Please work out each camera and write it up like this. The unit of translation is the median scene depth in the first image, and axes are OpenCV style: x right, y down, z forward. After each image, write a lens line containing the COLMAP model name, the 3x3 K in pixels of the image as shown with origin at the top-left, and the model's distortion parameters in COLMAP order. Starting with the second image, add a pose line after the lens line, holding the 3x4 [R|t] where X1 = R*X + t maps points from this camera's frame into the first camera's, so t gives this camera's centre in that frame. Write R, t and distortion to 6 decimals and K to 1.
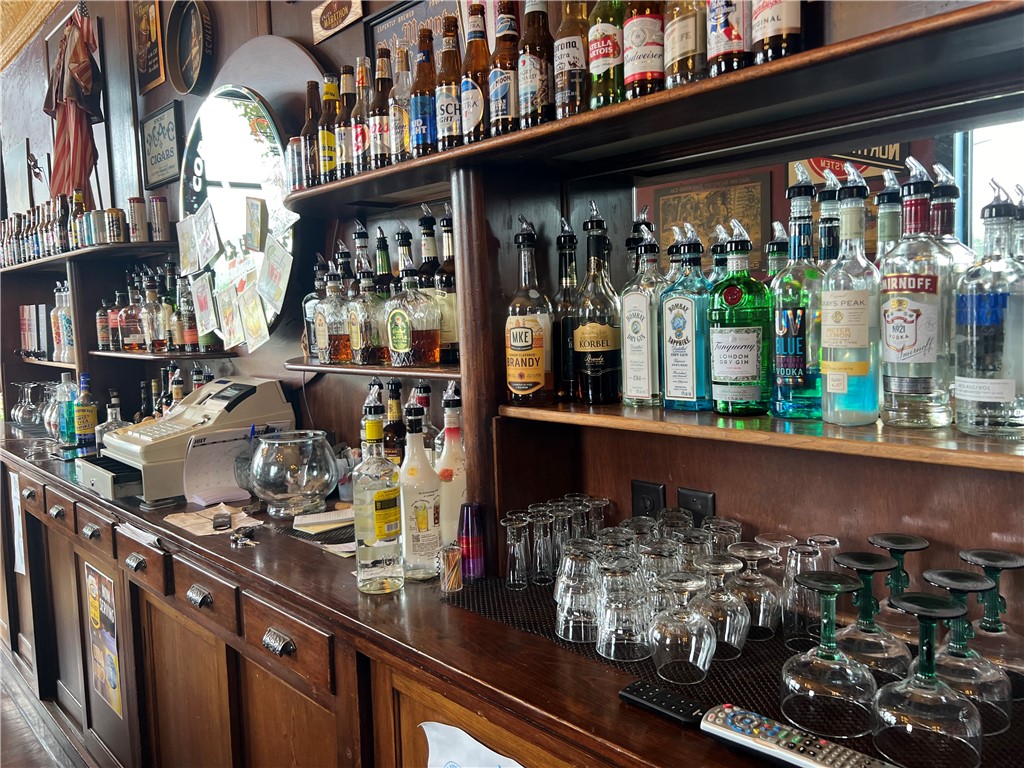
lens RADIAL K [[766.4, 0, 507.6], [0, 766.4, 380.8], [0, 0, 1]] dist [0.051308, -0.063045]
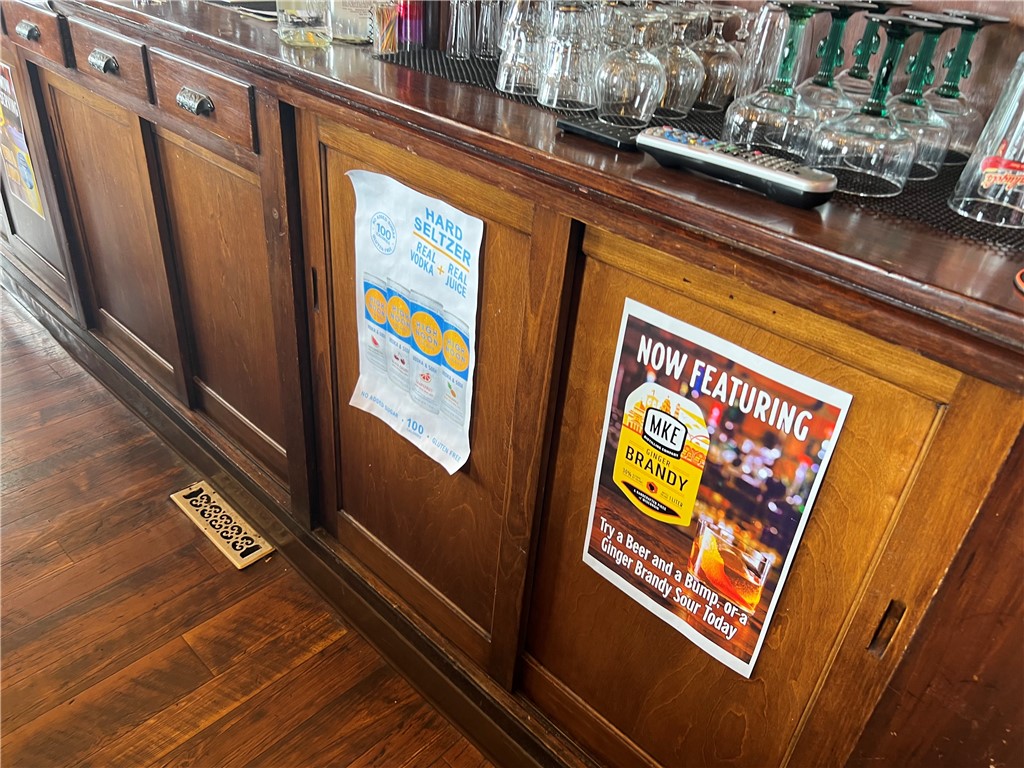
lens RADIAL K [[766.4, 0, 514.6], [0, 766.4, 379.1], [0, 0, 1]] dist [0.051308, -0.063045]
pose [[0.991878, 0.074785, 0.102886, 0.010224], [-0.113967, 0.881718, 0.457805, 0.138264], [-0.056479, -0.465813, 0.883079, 0.007399]]
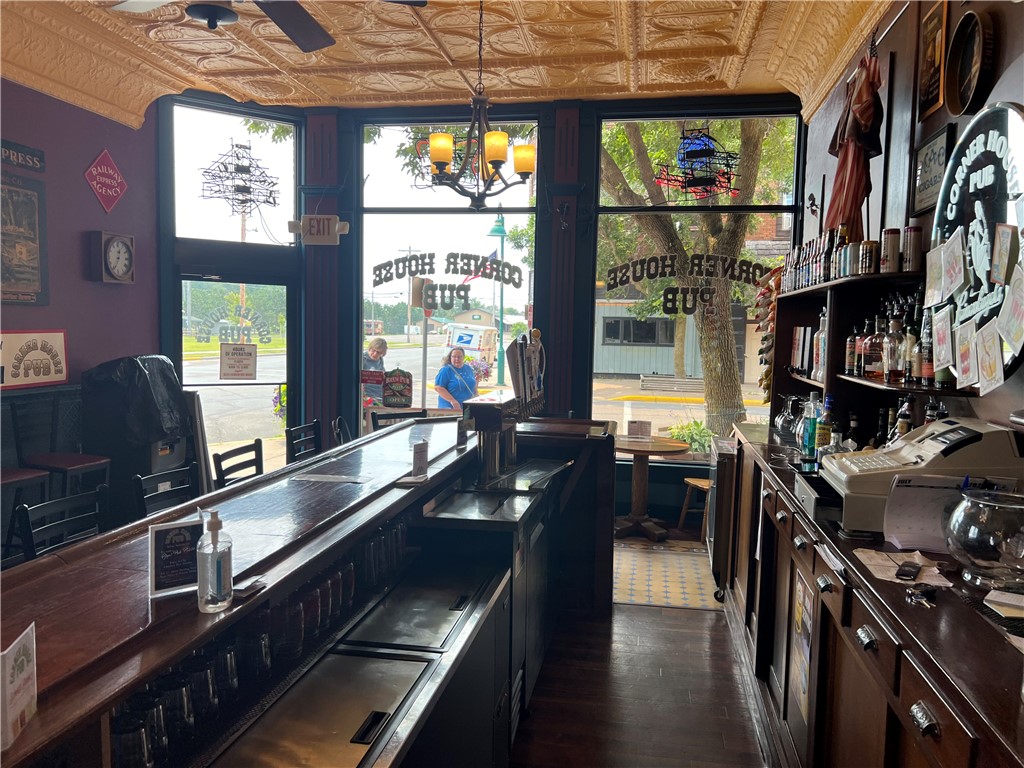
lens RADIAL K [[766.4, 0, 512.7], [0, 766.4, 384.4], [0, 0, 1]] dist [0.051308, -0.063045]
pose [[0.587787, 0.100476, -0.802752, 0.095837], [-0.113473, 0.992688, 0.041162, -0.033256], [0.801018, 0.066896, 0.594891, 0.026598]]
